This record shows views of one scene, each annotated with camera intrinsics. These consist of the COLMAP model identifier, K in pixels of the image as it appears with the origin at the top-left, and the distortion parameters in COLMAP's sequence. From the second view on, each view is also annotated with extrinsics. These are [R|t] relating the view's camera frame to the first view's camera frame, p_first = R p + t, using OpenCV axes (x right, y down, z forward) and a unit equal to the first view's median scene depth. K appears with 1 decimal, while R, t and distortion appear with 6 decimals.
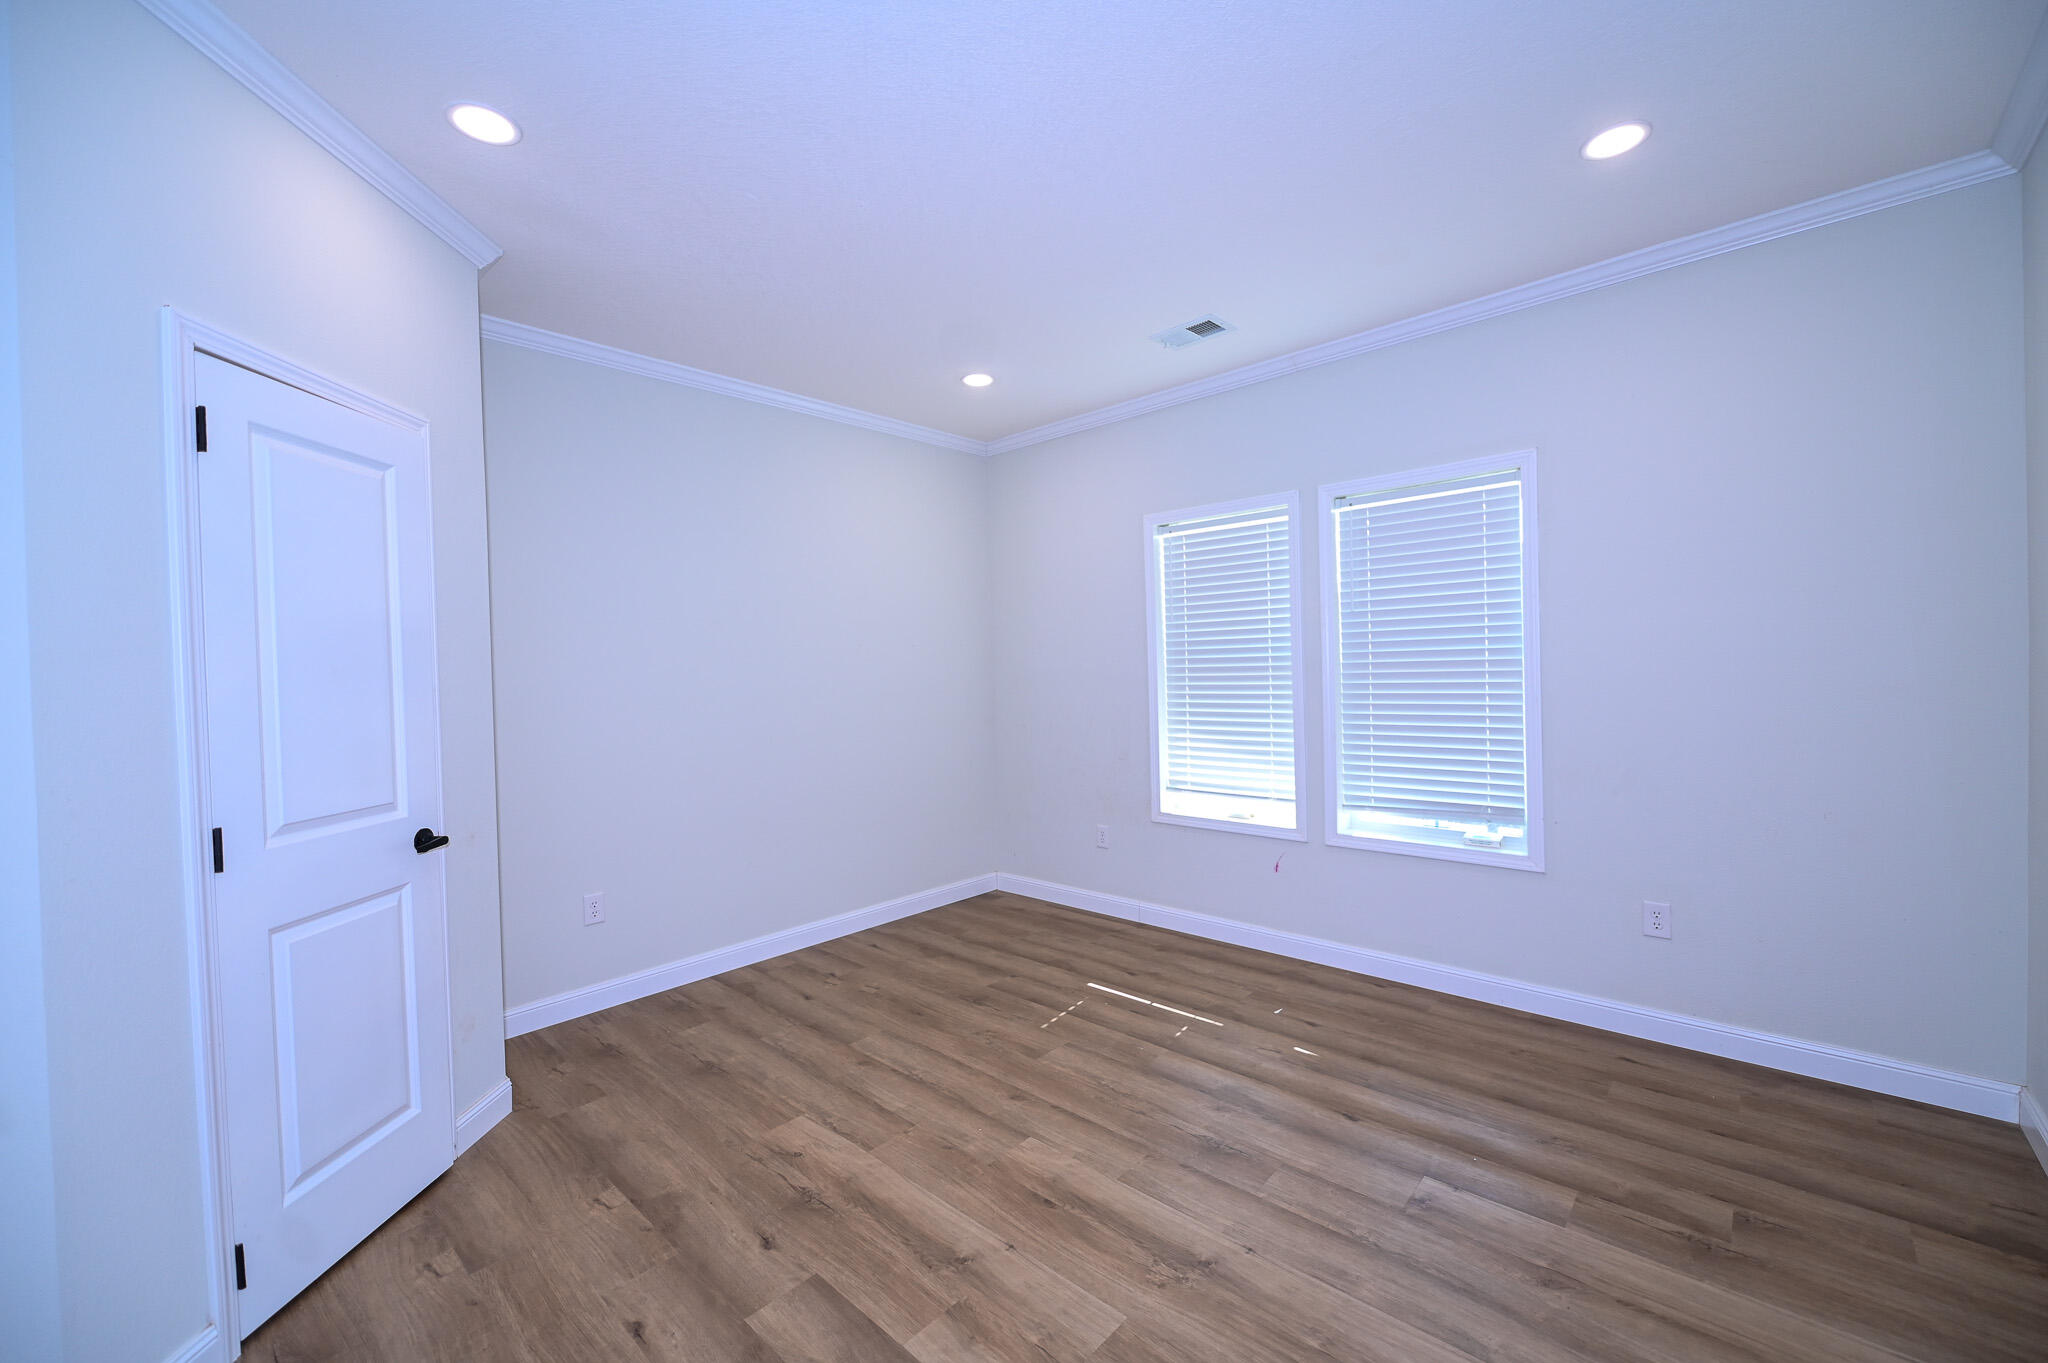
lens RADIAL K [[811.3, 0, 1031.7], [0, 811.3, 682.3], [0, 0, 1]] dist [-0.007176, -0.000435]
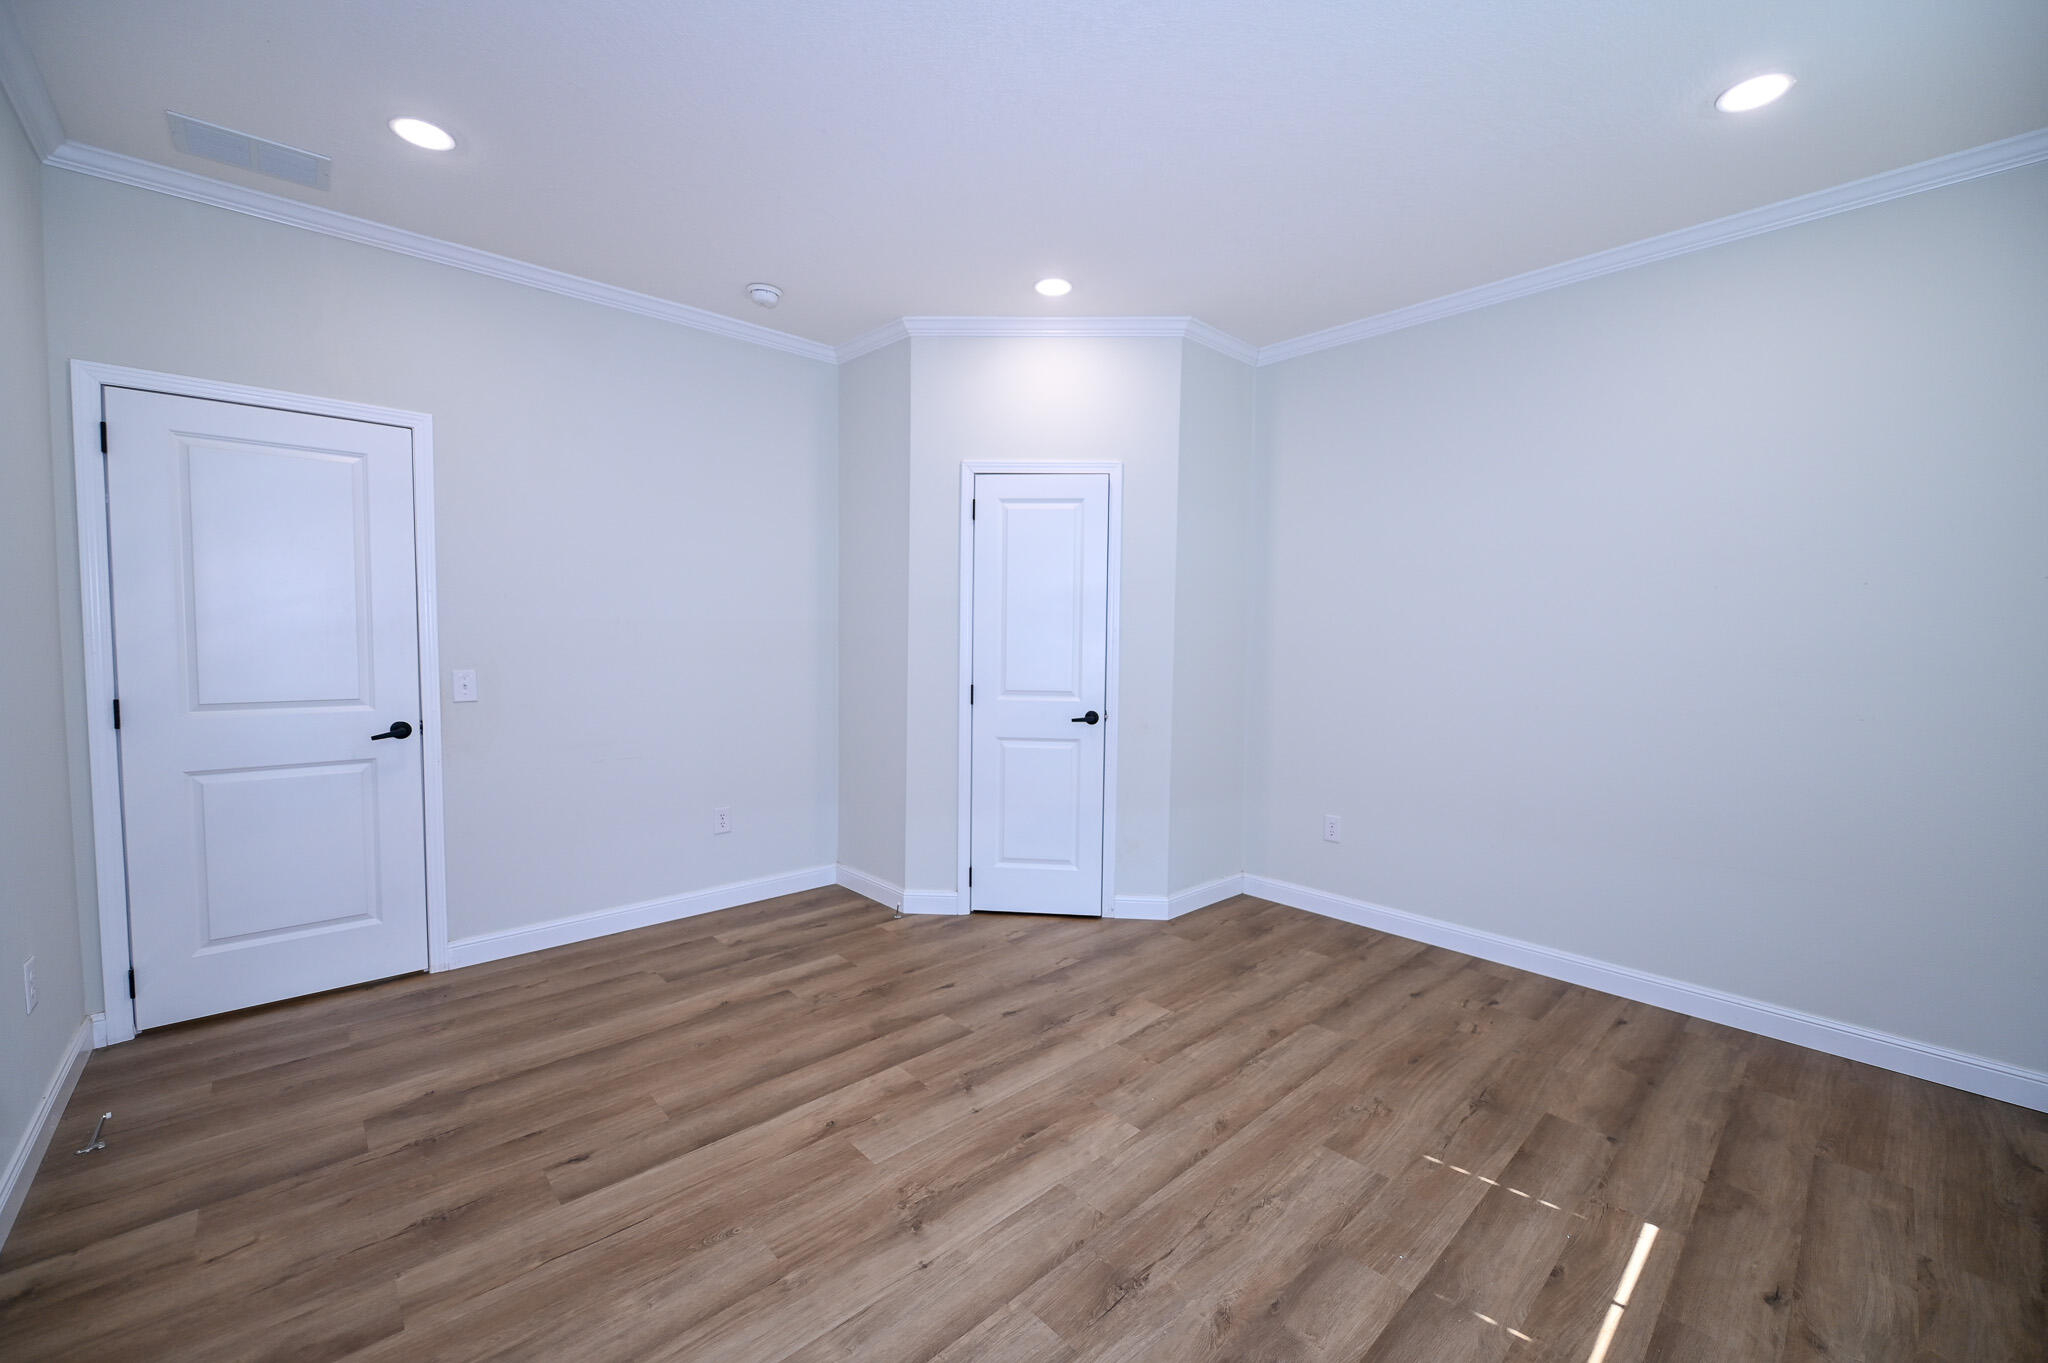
lens RADIAL K [[811.3, 0, 1031.7], [0, 811.3, 682.3], [0, 0, 1]] dist [-0.007176, -0.000435]
pose [[-0.077717, 0.082630, -0.993545, 0.802390], [-0.027192, 0.996013, 0.084963, -0.016890], [0.996605, 0.033620, -0.075160, 0.849537]]
